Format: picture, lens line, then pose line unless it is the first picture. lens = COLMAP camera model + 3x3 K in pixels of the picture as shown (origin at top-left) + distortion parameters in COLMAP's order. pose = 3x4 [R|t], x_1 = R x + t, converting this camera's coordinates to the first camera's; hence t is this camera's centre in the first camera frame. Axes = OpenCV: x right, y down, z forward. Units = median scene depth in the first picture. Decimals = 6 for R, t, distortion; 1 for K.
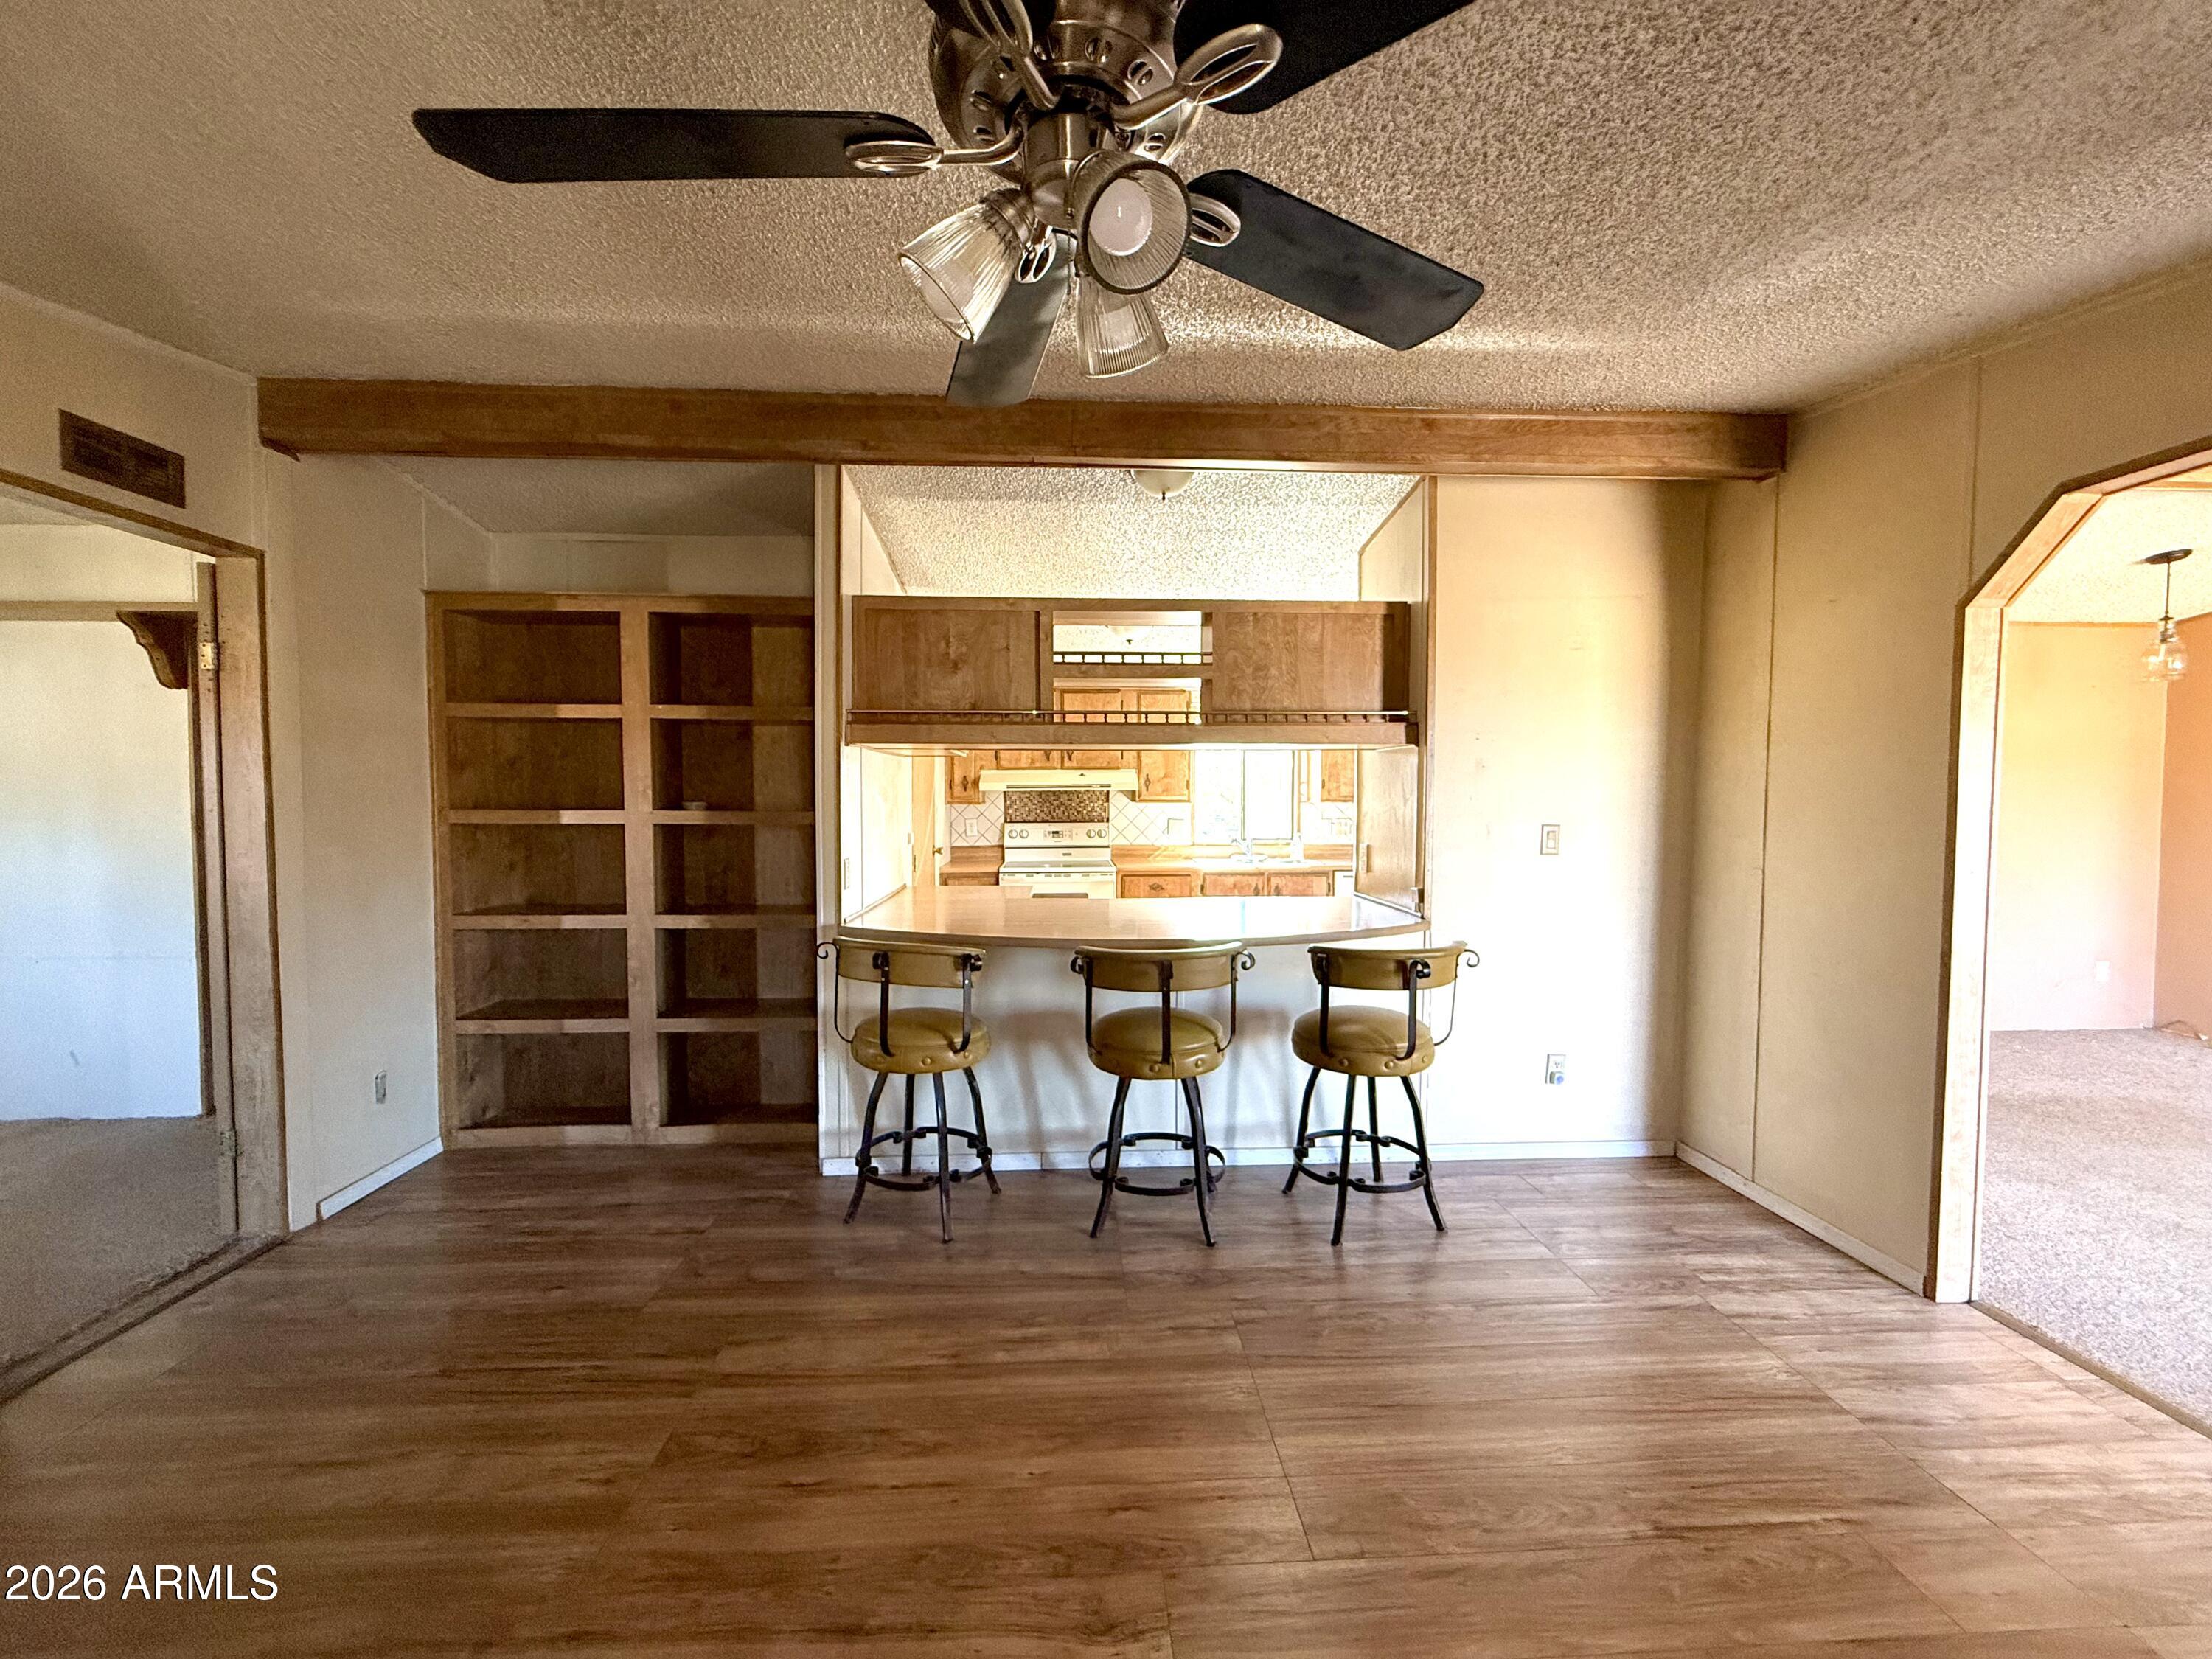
lens RADIAL K [[882.0, 0, 1100.5], [0, 882.0, 831.6], [0, 0, 1]] dist [0.000436, 0.000182]
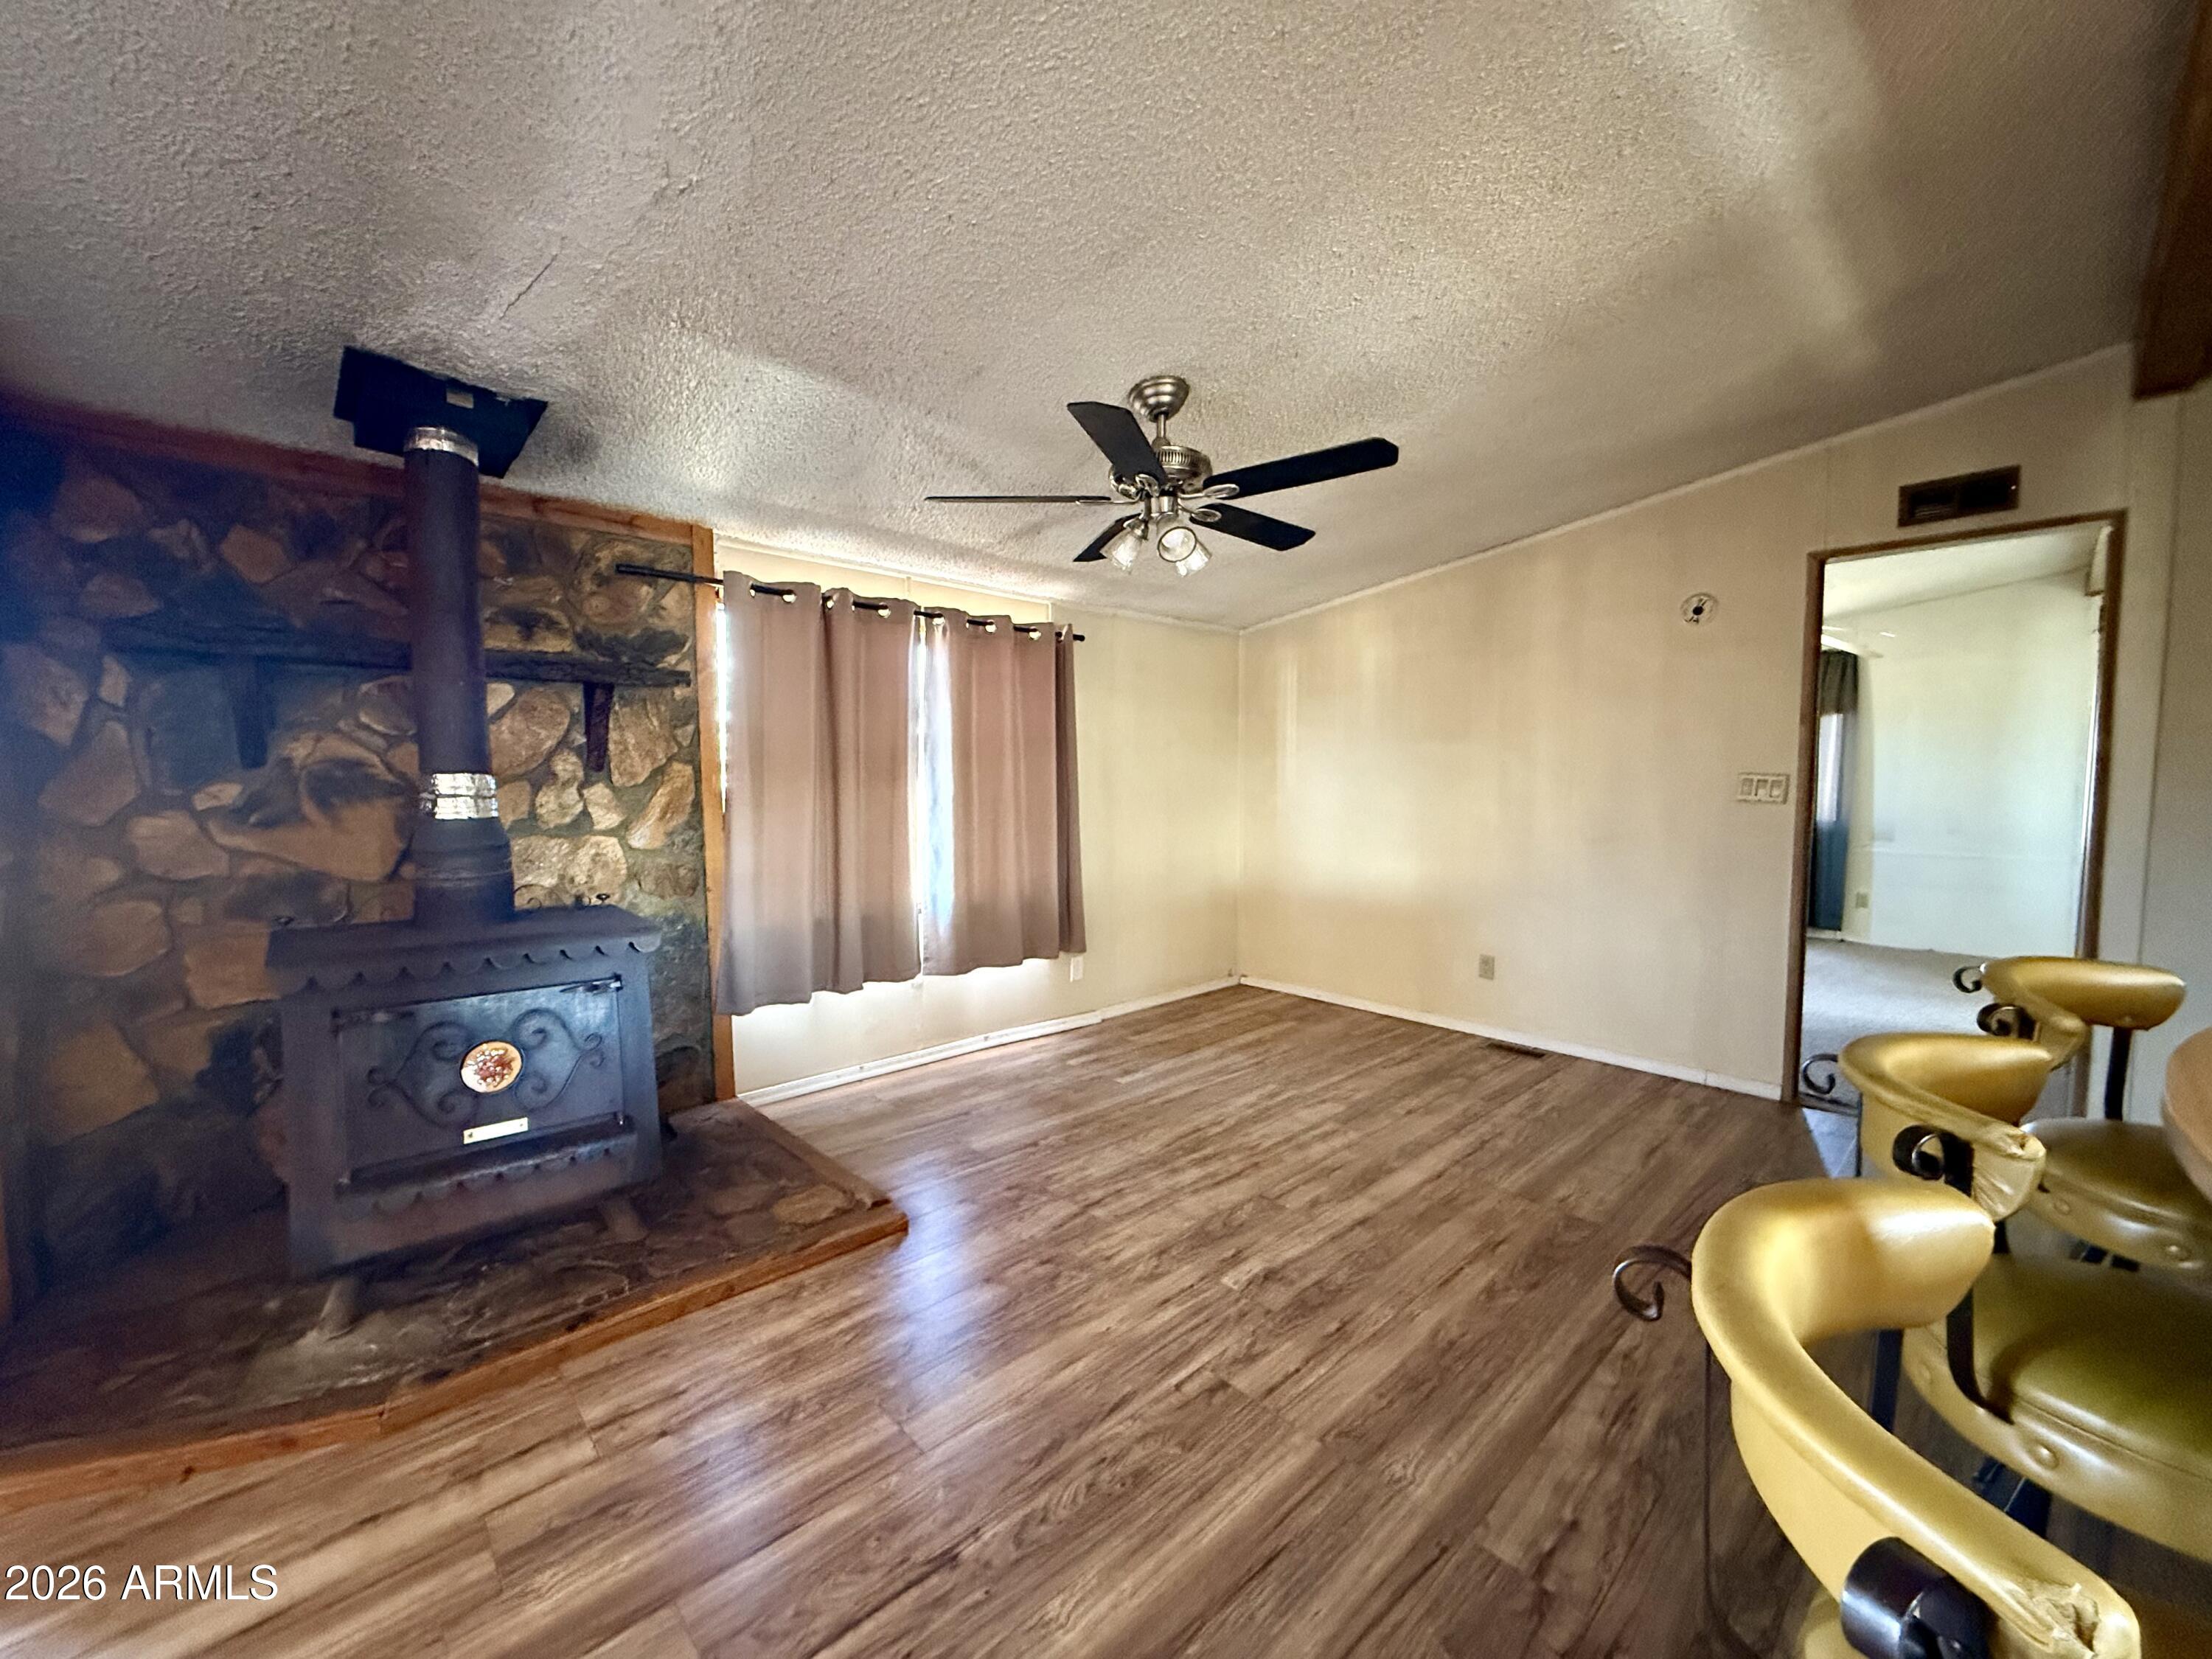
lens RADIAL K [[882.0, 0, 1112.2], [0, 882.0, 836.8], [0, 0, 1]] dist [0.000436, 0.000182]
pose [[-0.759920, 0.045512, -0.648422, 0.513415], [-0.025799, 0.994648, 0.100050, -0.007649], [0.649505, 0.092759, -0.754678, 0.831097]]
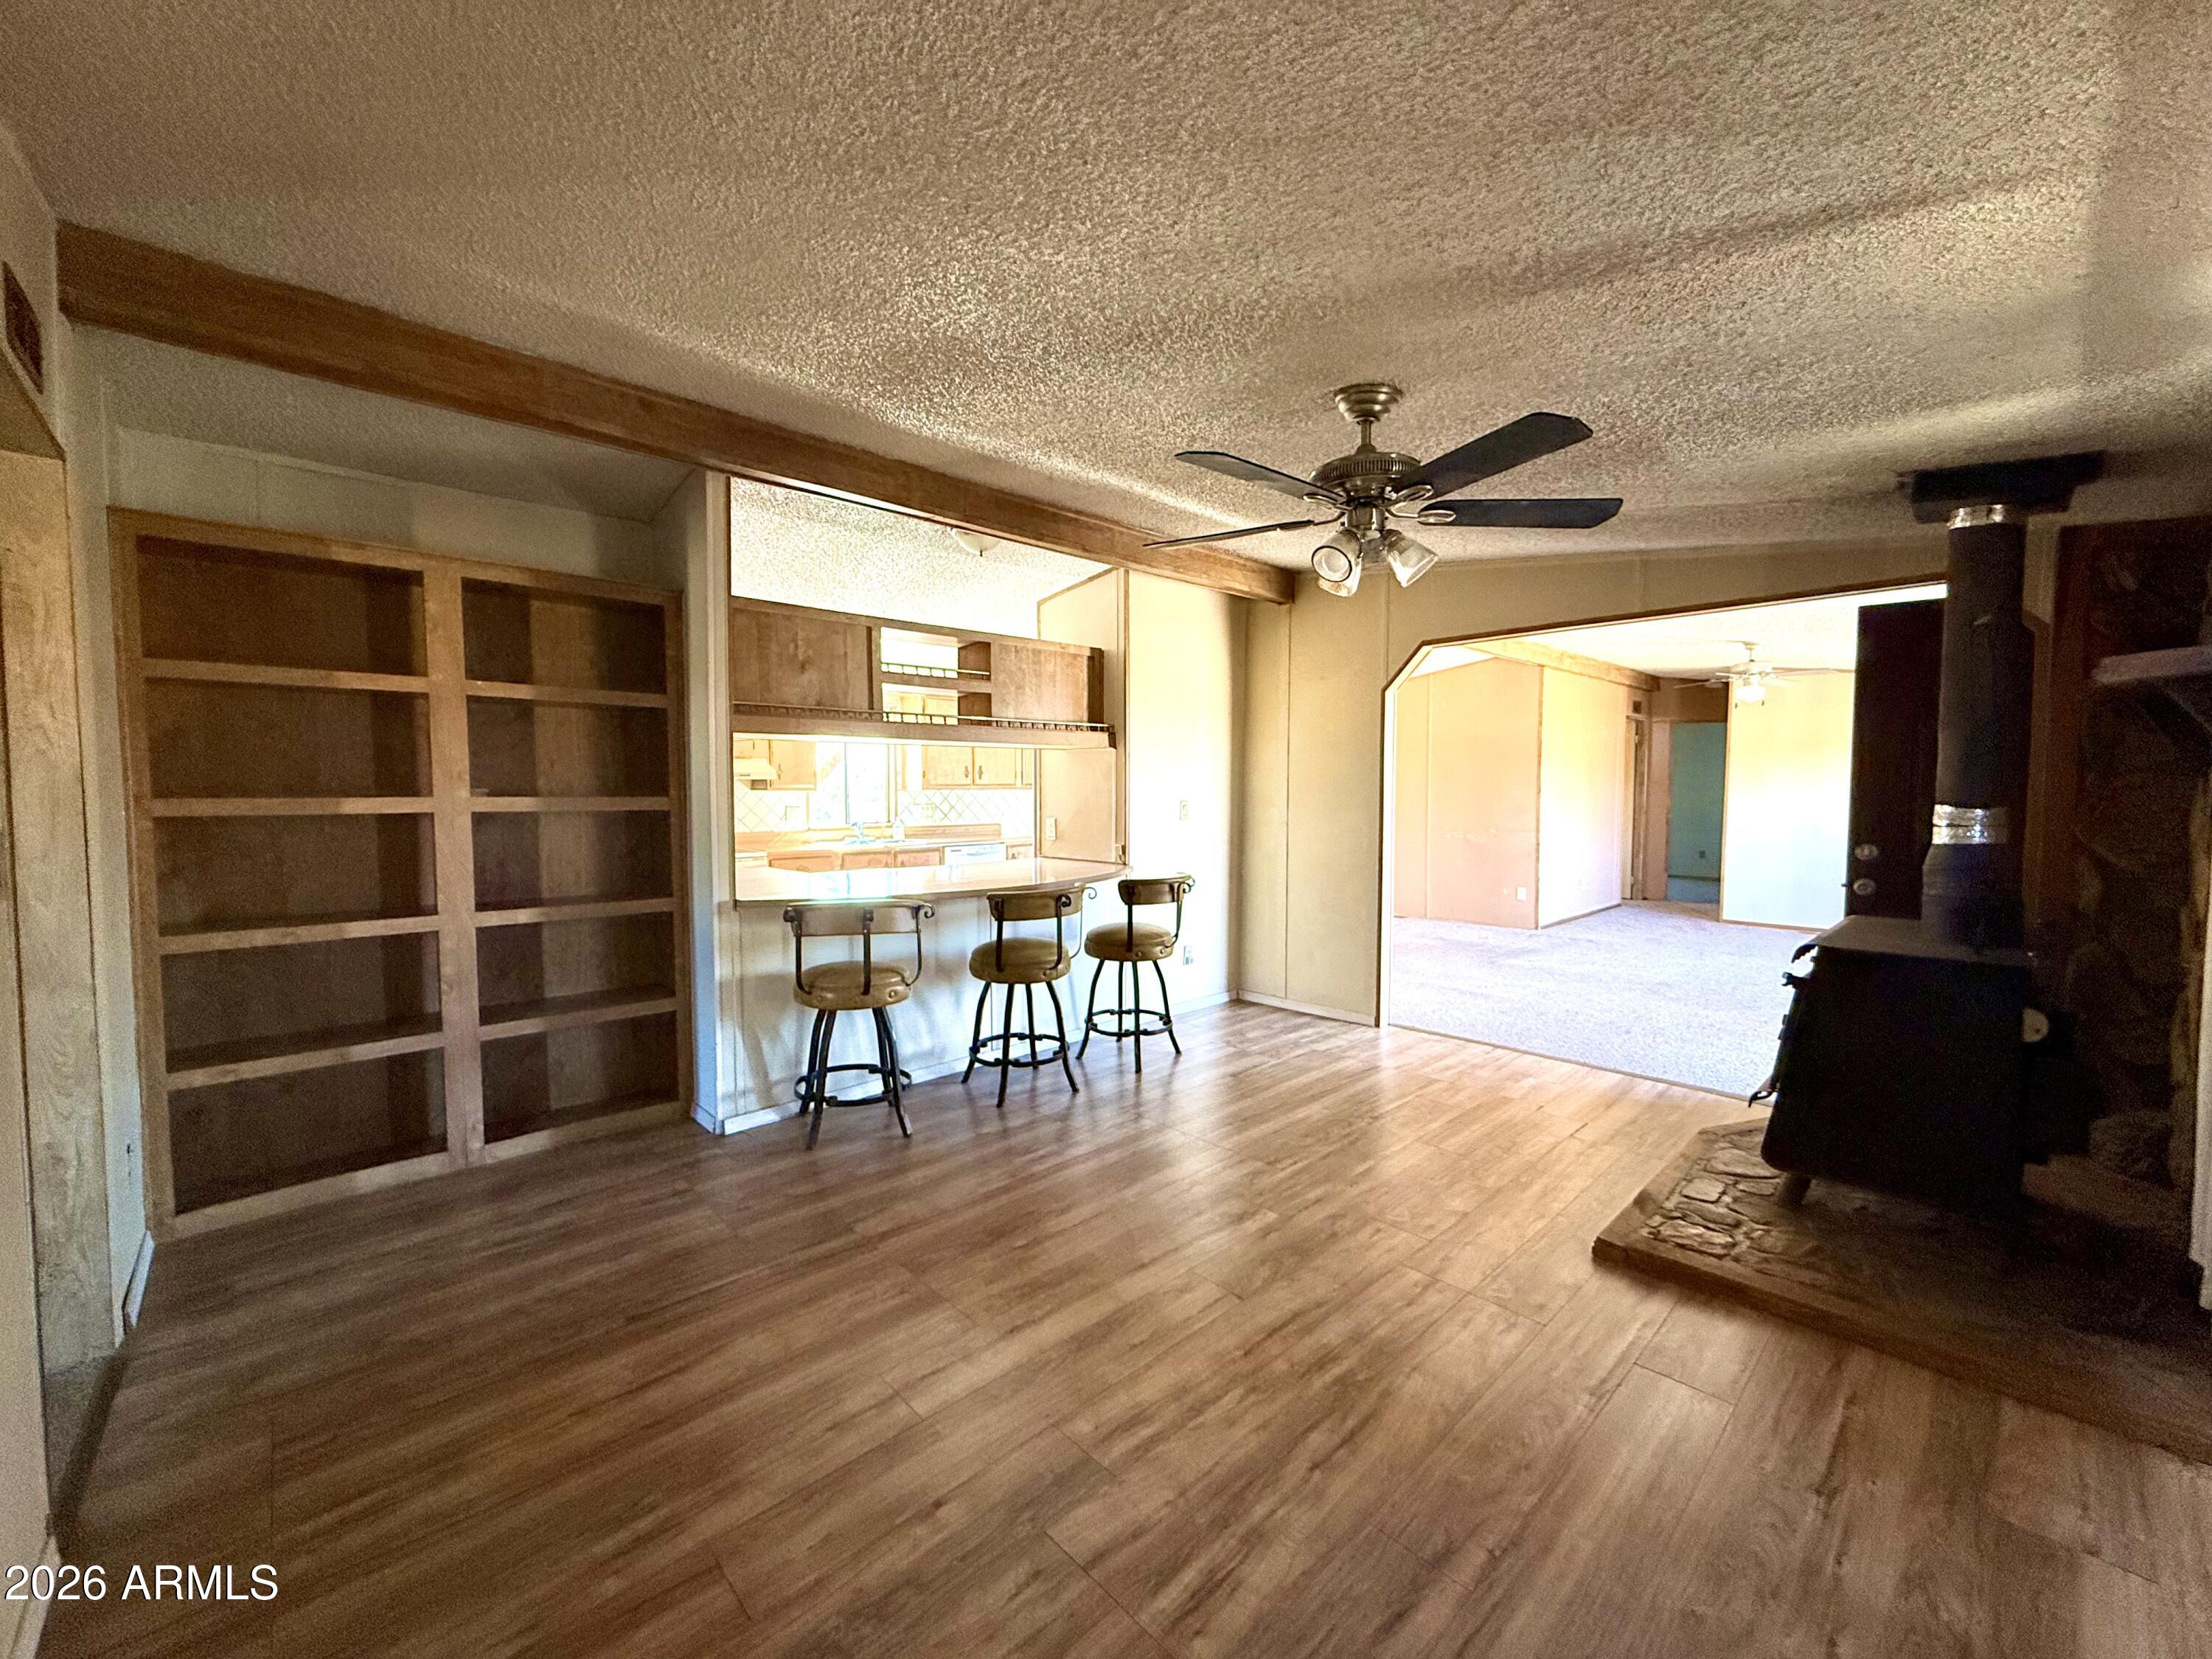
lens RADIAL K [[882.0, 0, 1105.5], [0, 882.0, 831.4], [0, 0, 1]] dist [0.000436, 0.000182]
pose [[0.763003, -0.034091, 0.645495, -0.608127], [0.028010, 0.999414, 0.019674, 0.011911], [-0.645788, 0.003069, 0.763511, -0.113566]]
